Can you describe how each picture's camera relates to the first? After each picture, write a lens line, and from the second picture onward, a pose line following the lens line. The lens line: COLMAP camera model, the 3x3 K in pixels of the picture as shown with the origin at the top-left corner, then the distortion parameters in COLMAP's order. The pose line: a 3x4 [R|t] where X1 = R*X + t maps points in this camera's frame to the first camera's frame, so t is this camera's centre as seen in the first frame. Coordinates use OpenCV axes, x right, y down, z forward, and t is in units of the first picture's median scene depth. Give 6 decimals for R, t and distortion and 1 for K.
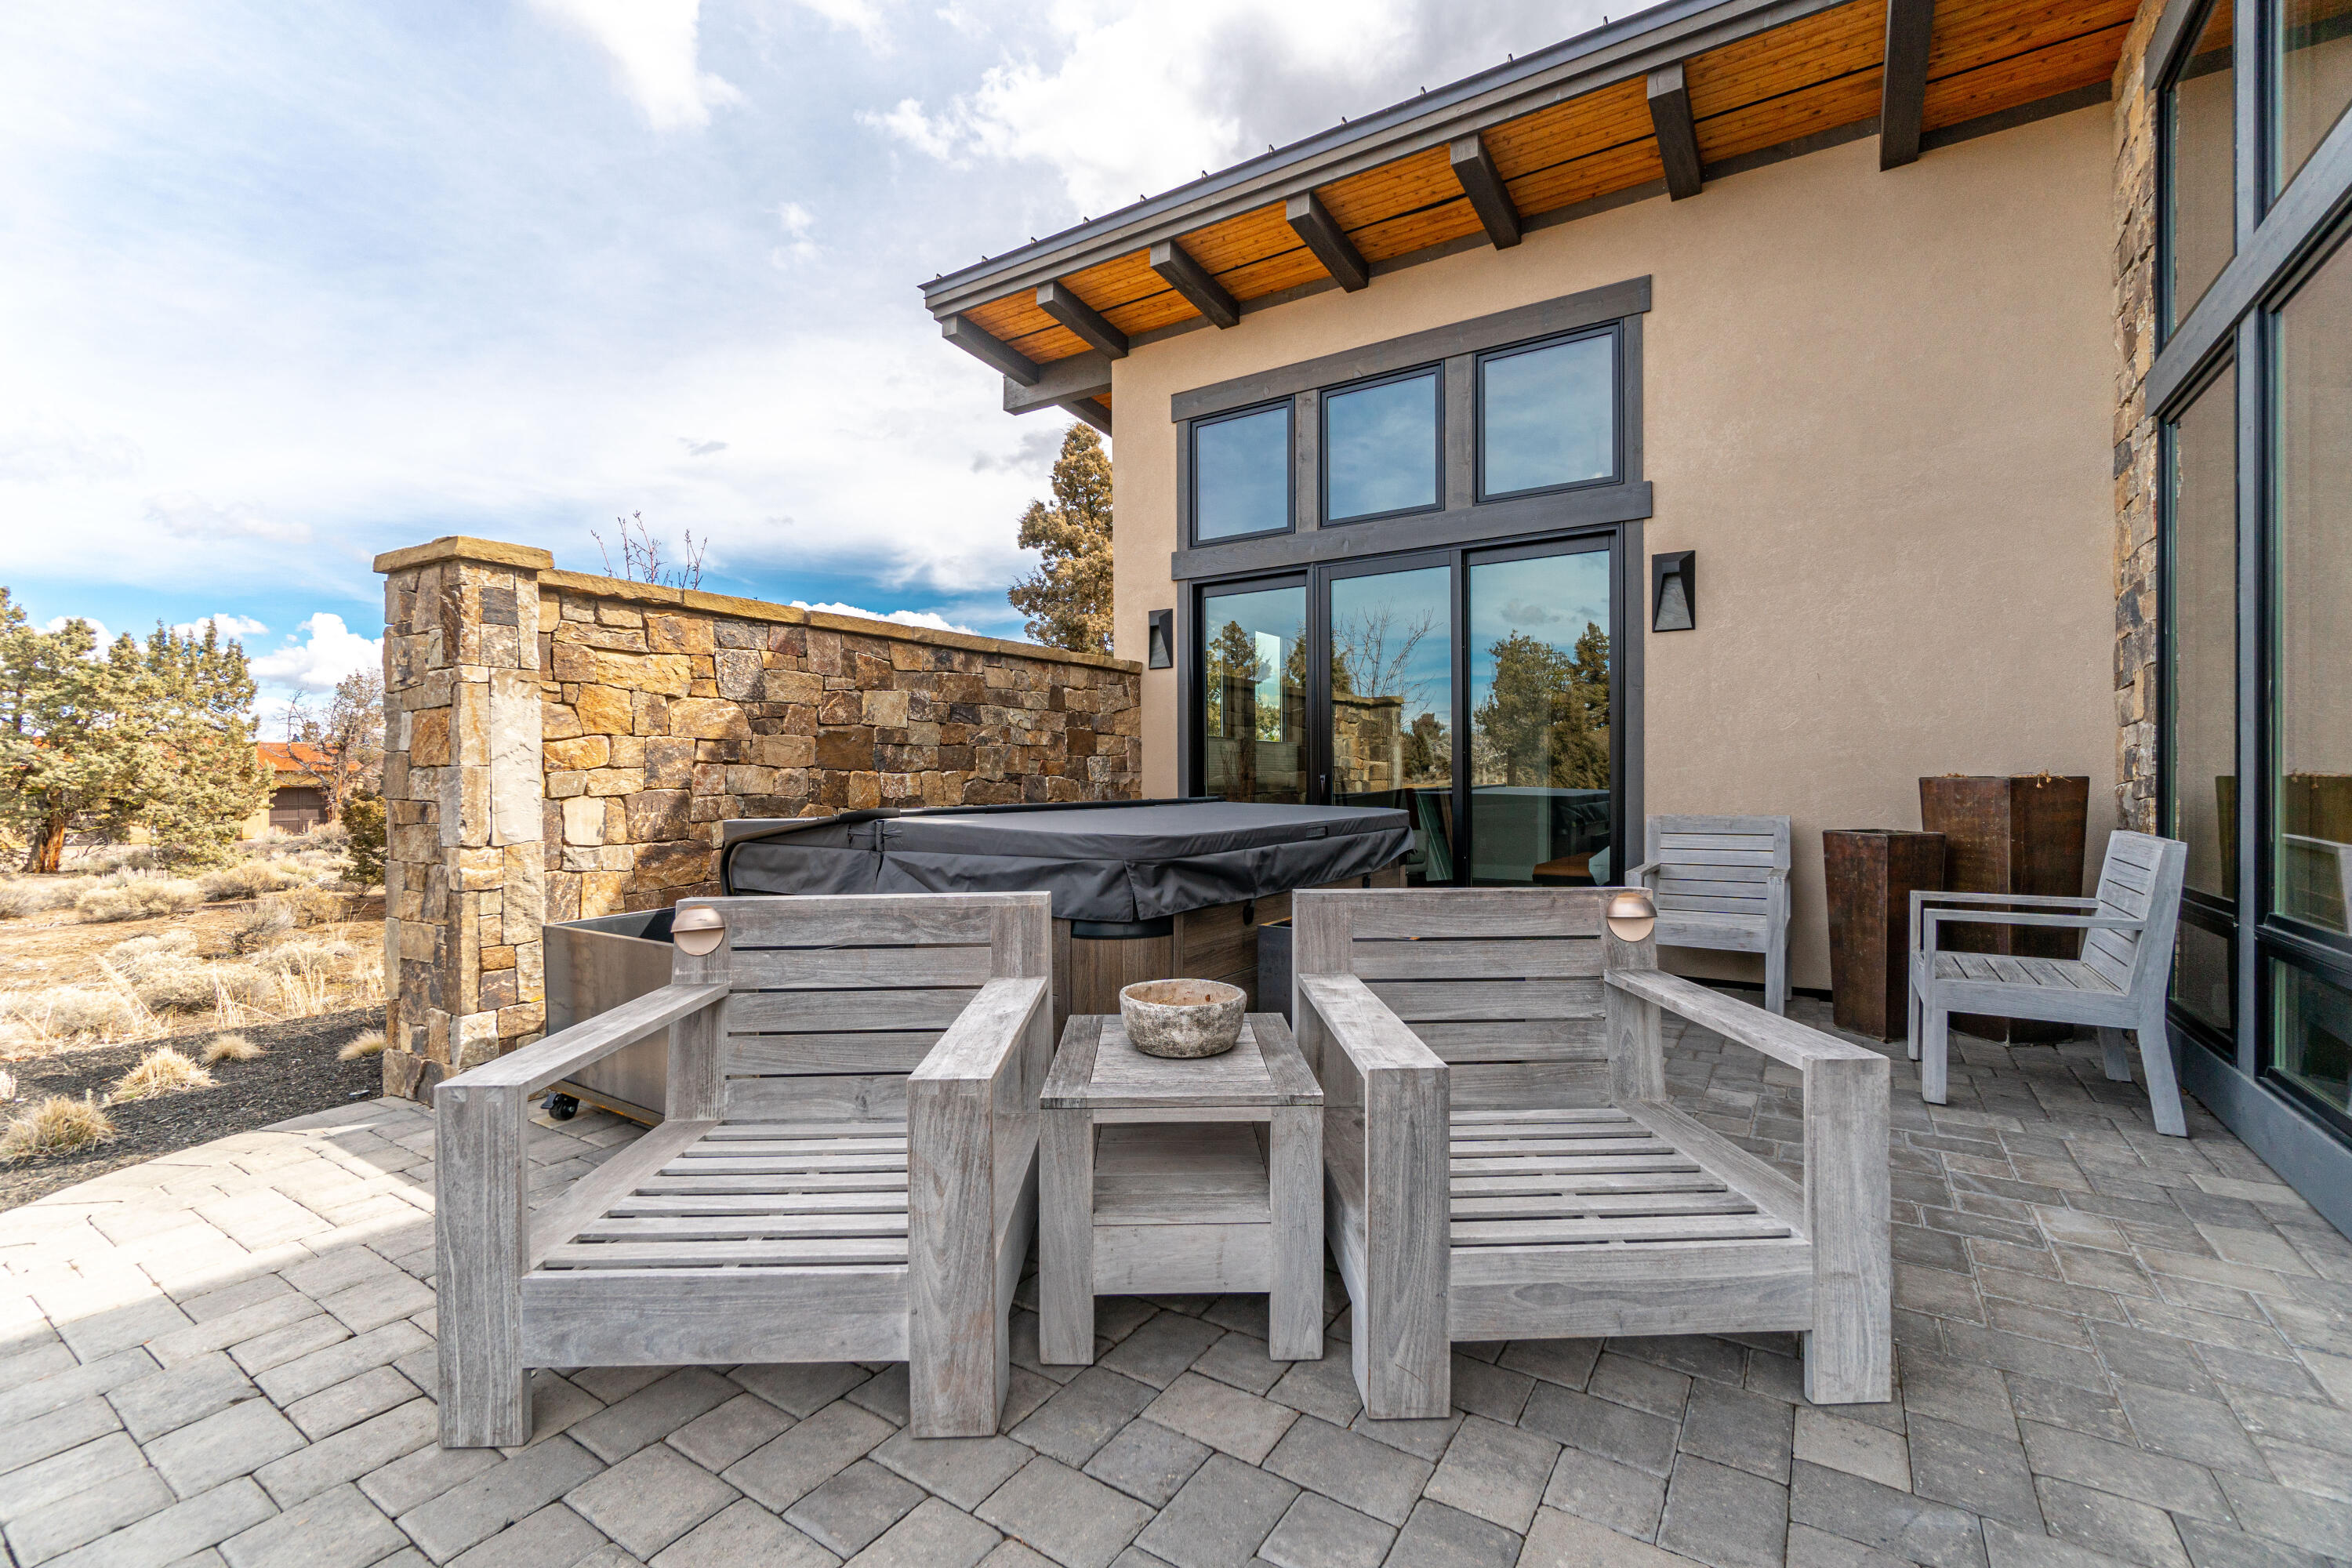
lens RADIAL K [[1008.5, 0, 1176.0], [0, 1008.5, 784.0], [0, 0, 1]] dist [-0.001916, -0.000070]
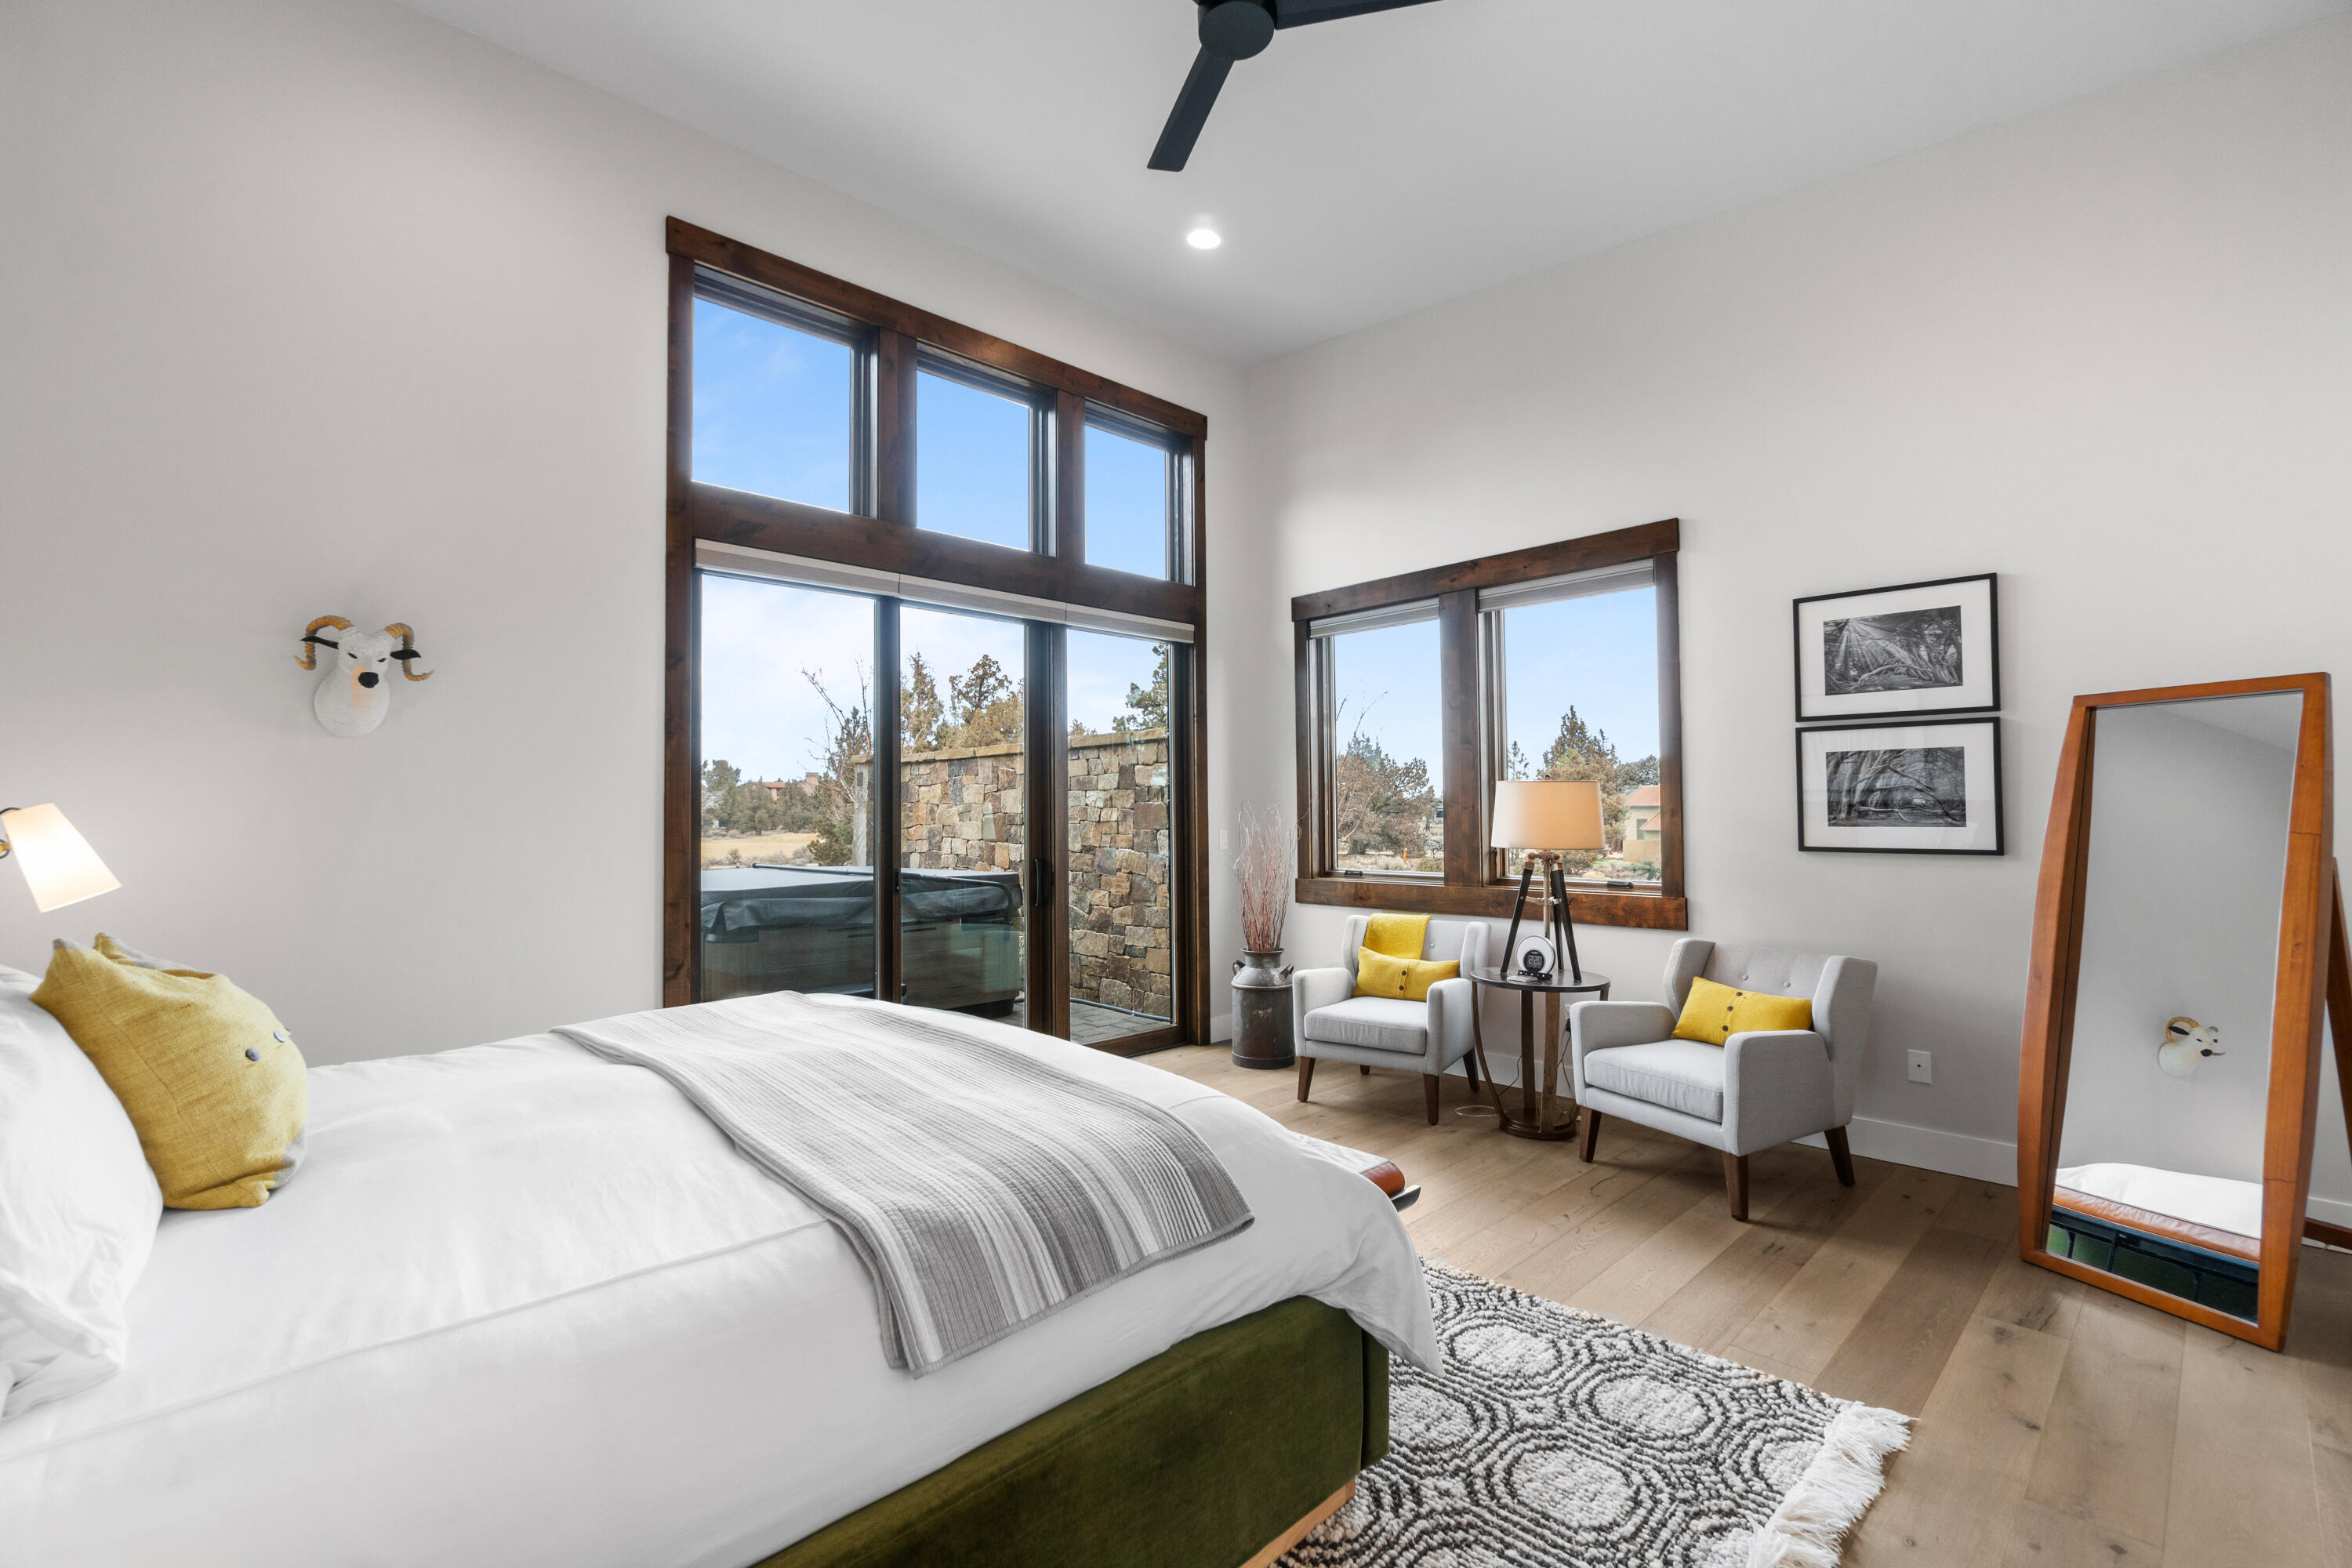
lens RADIAL K [[1008.5, 0, 1176.0], [0, 1008.5, 784.0], [0, 0, 1]] dist [-0.001916, -0.000070]
pose [[-0.231636, -0.028016, -0.972399, 0.982756], [0.004063, 0.999549, -0.029766, -0.047762], [0.972794, -0.010846, -0.231418, 1.385950]]
